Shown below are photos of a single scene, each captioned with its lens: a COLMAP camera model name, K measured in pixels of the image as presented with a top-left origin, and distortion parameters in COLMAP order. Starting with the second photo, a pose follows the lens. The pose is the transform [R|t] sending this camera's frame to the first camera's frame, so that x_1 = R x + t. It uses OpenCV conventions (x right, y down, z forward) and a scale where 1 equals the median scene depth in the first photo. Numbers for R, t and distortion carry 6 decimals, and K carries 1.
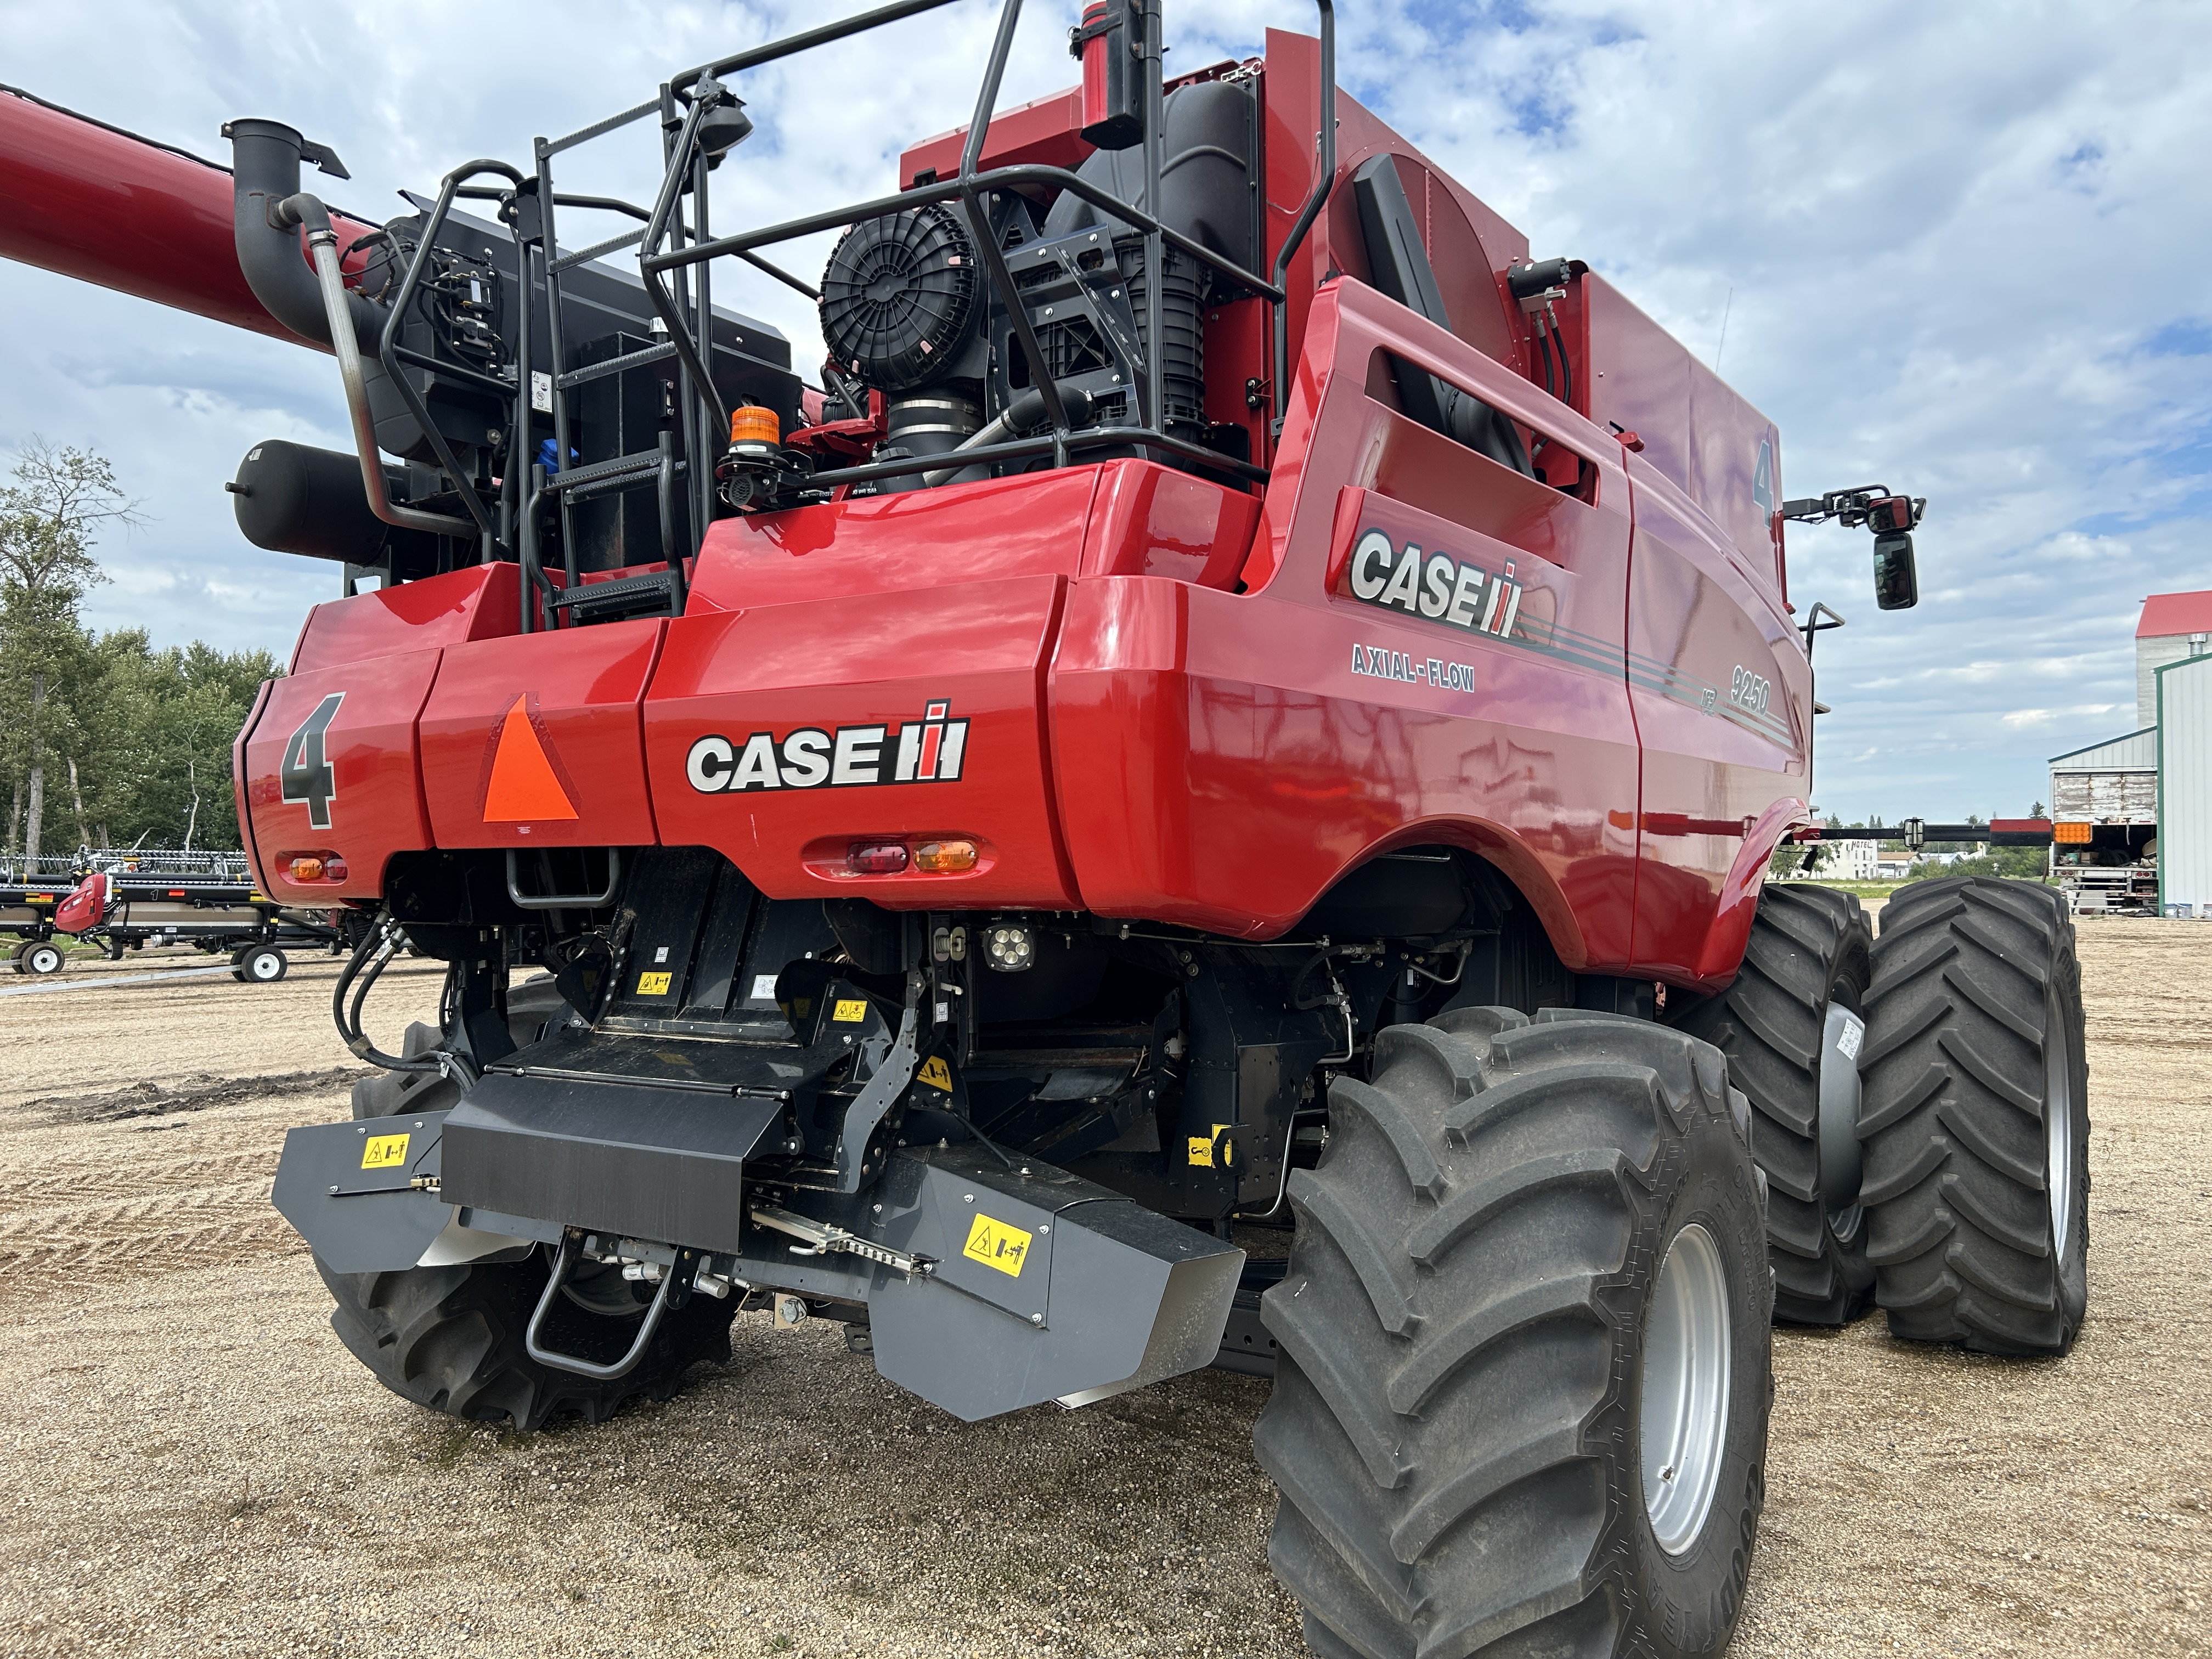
lens RADIAL K [[1685.0, 0, 1110.7], [0, 1685.0, 838.0], [0, 0, 1]] dist [0.006937, 0.001493]
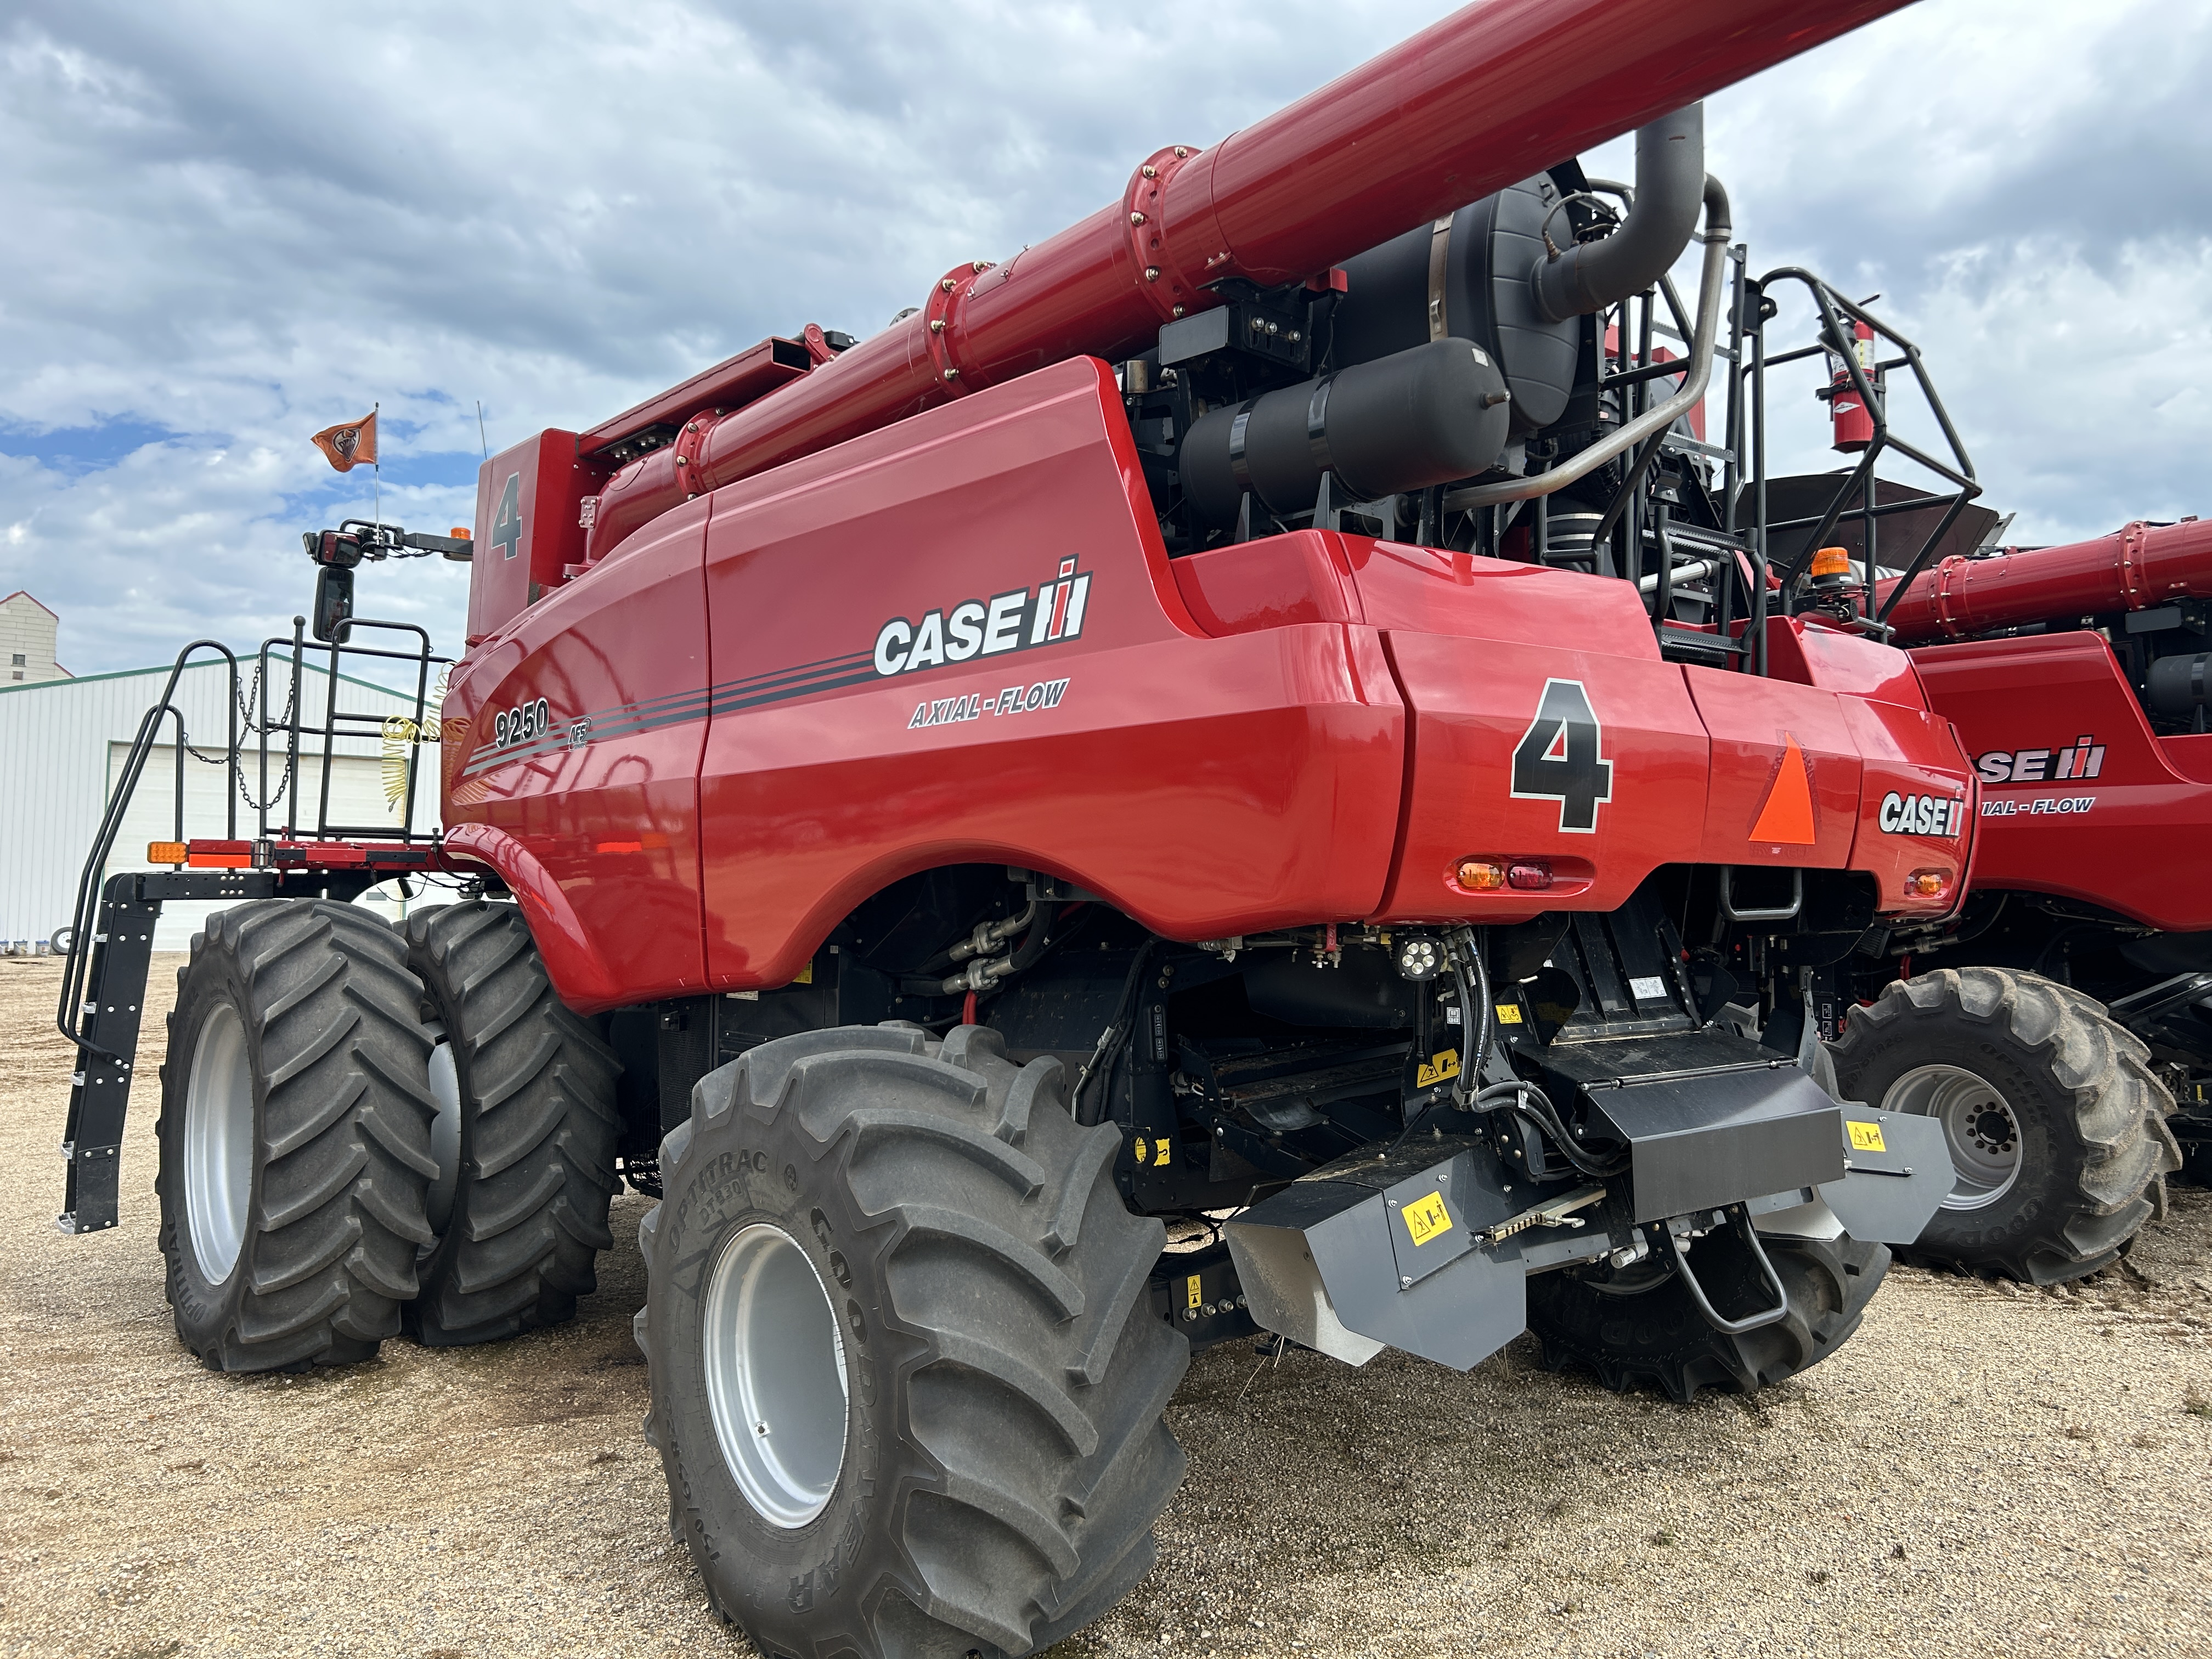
lens RADIAL K [[1685.0, 0, 1110.5], [0, 1685.0, 831.0], [0, 0, 1]] dist [0.006937, 0.001493]
pose [[0.241144, 0.049540, 0.969224, -1.383854], [-0.022843, 0.998709, -0.045363, 0.039177], [-0.970220, -0.011201, 0.241965, 1.031617]]
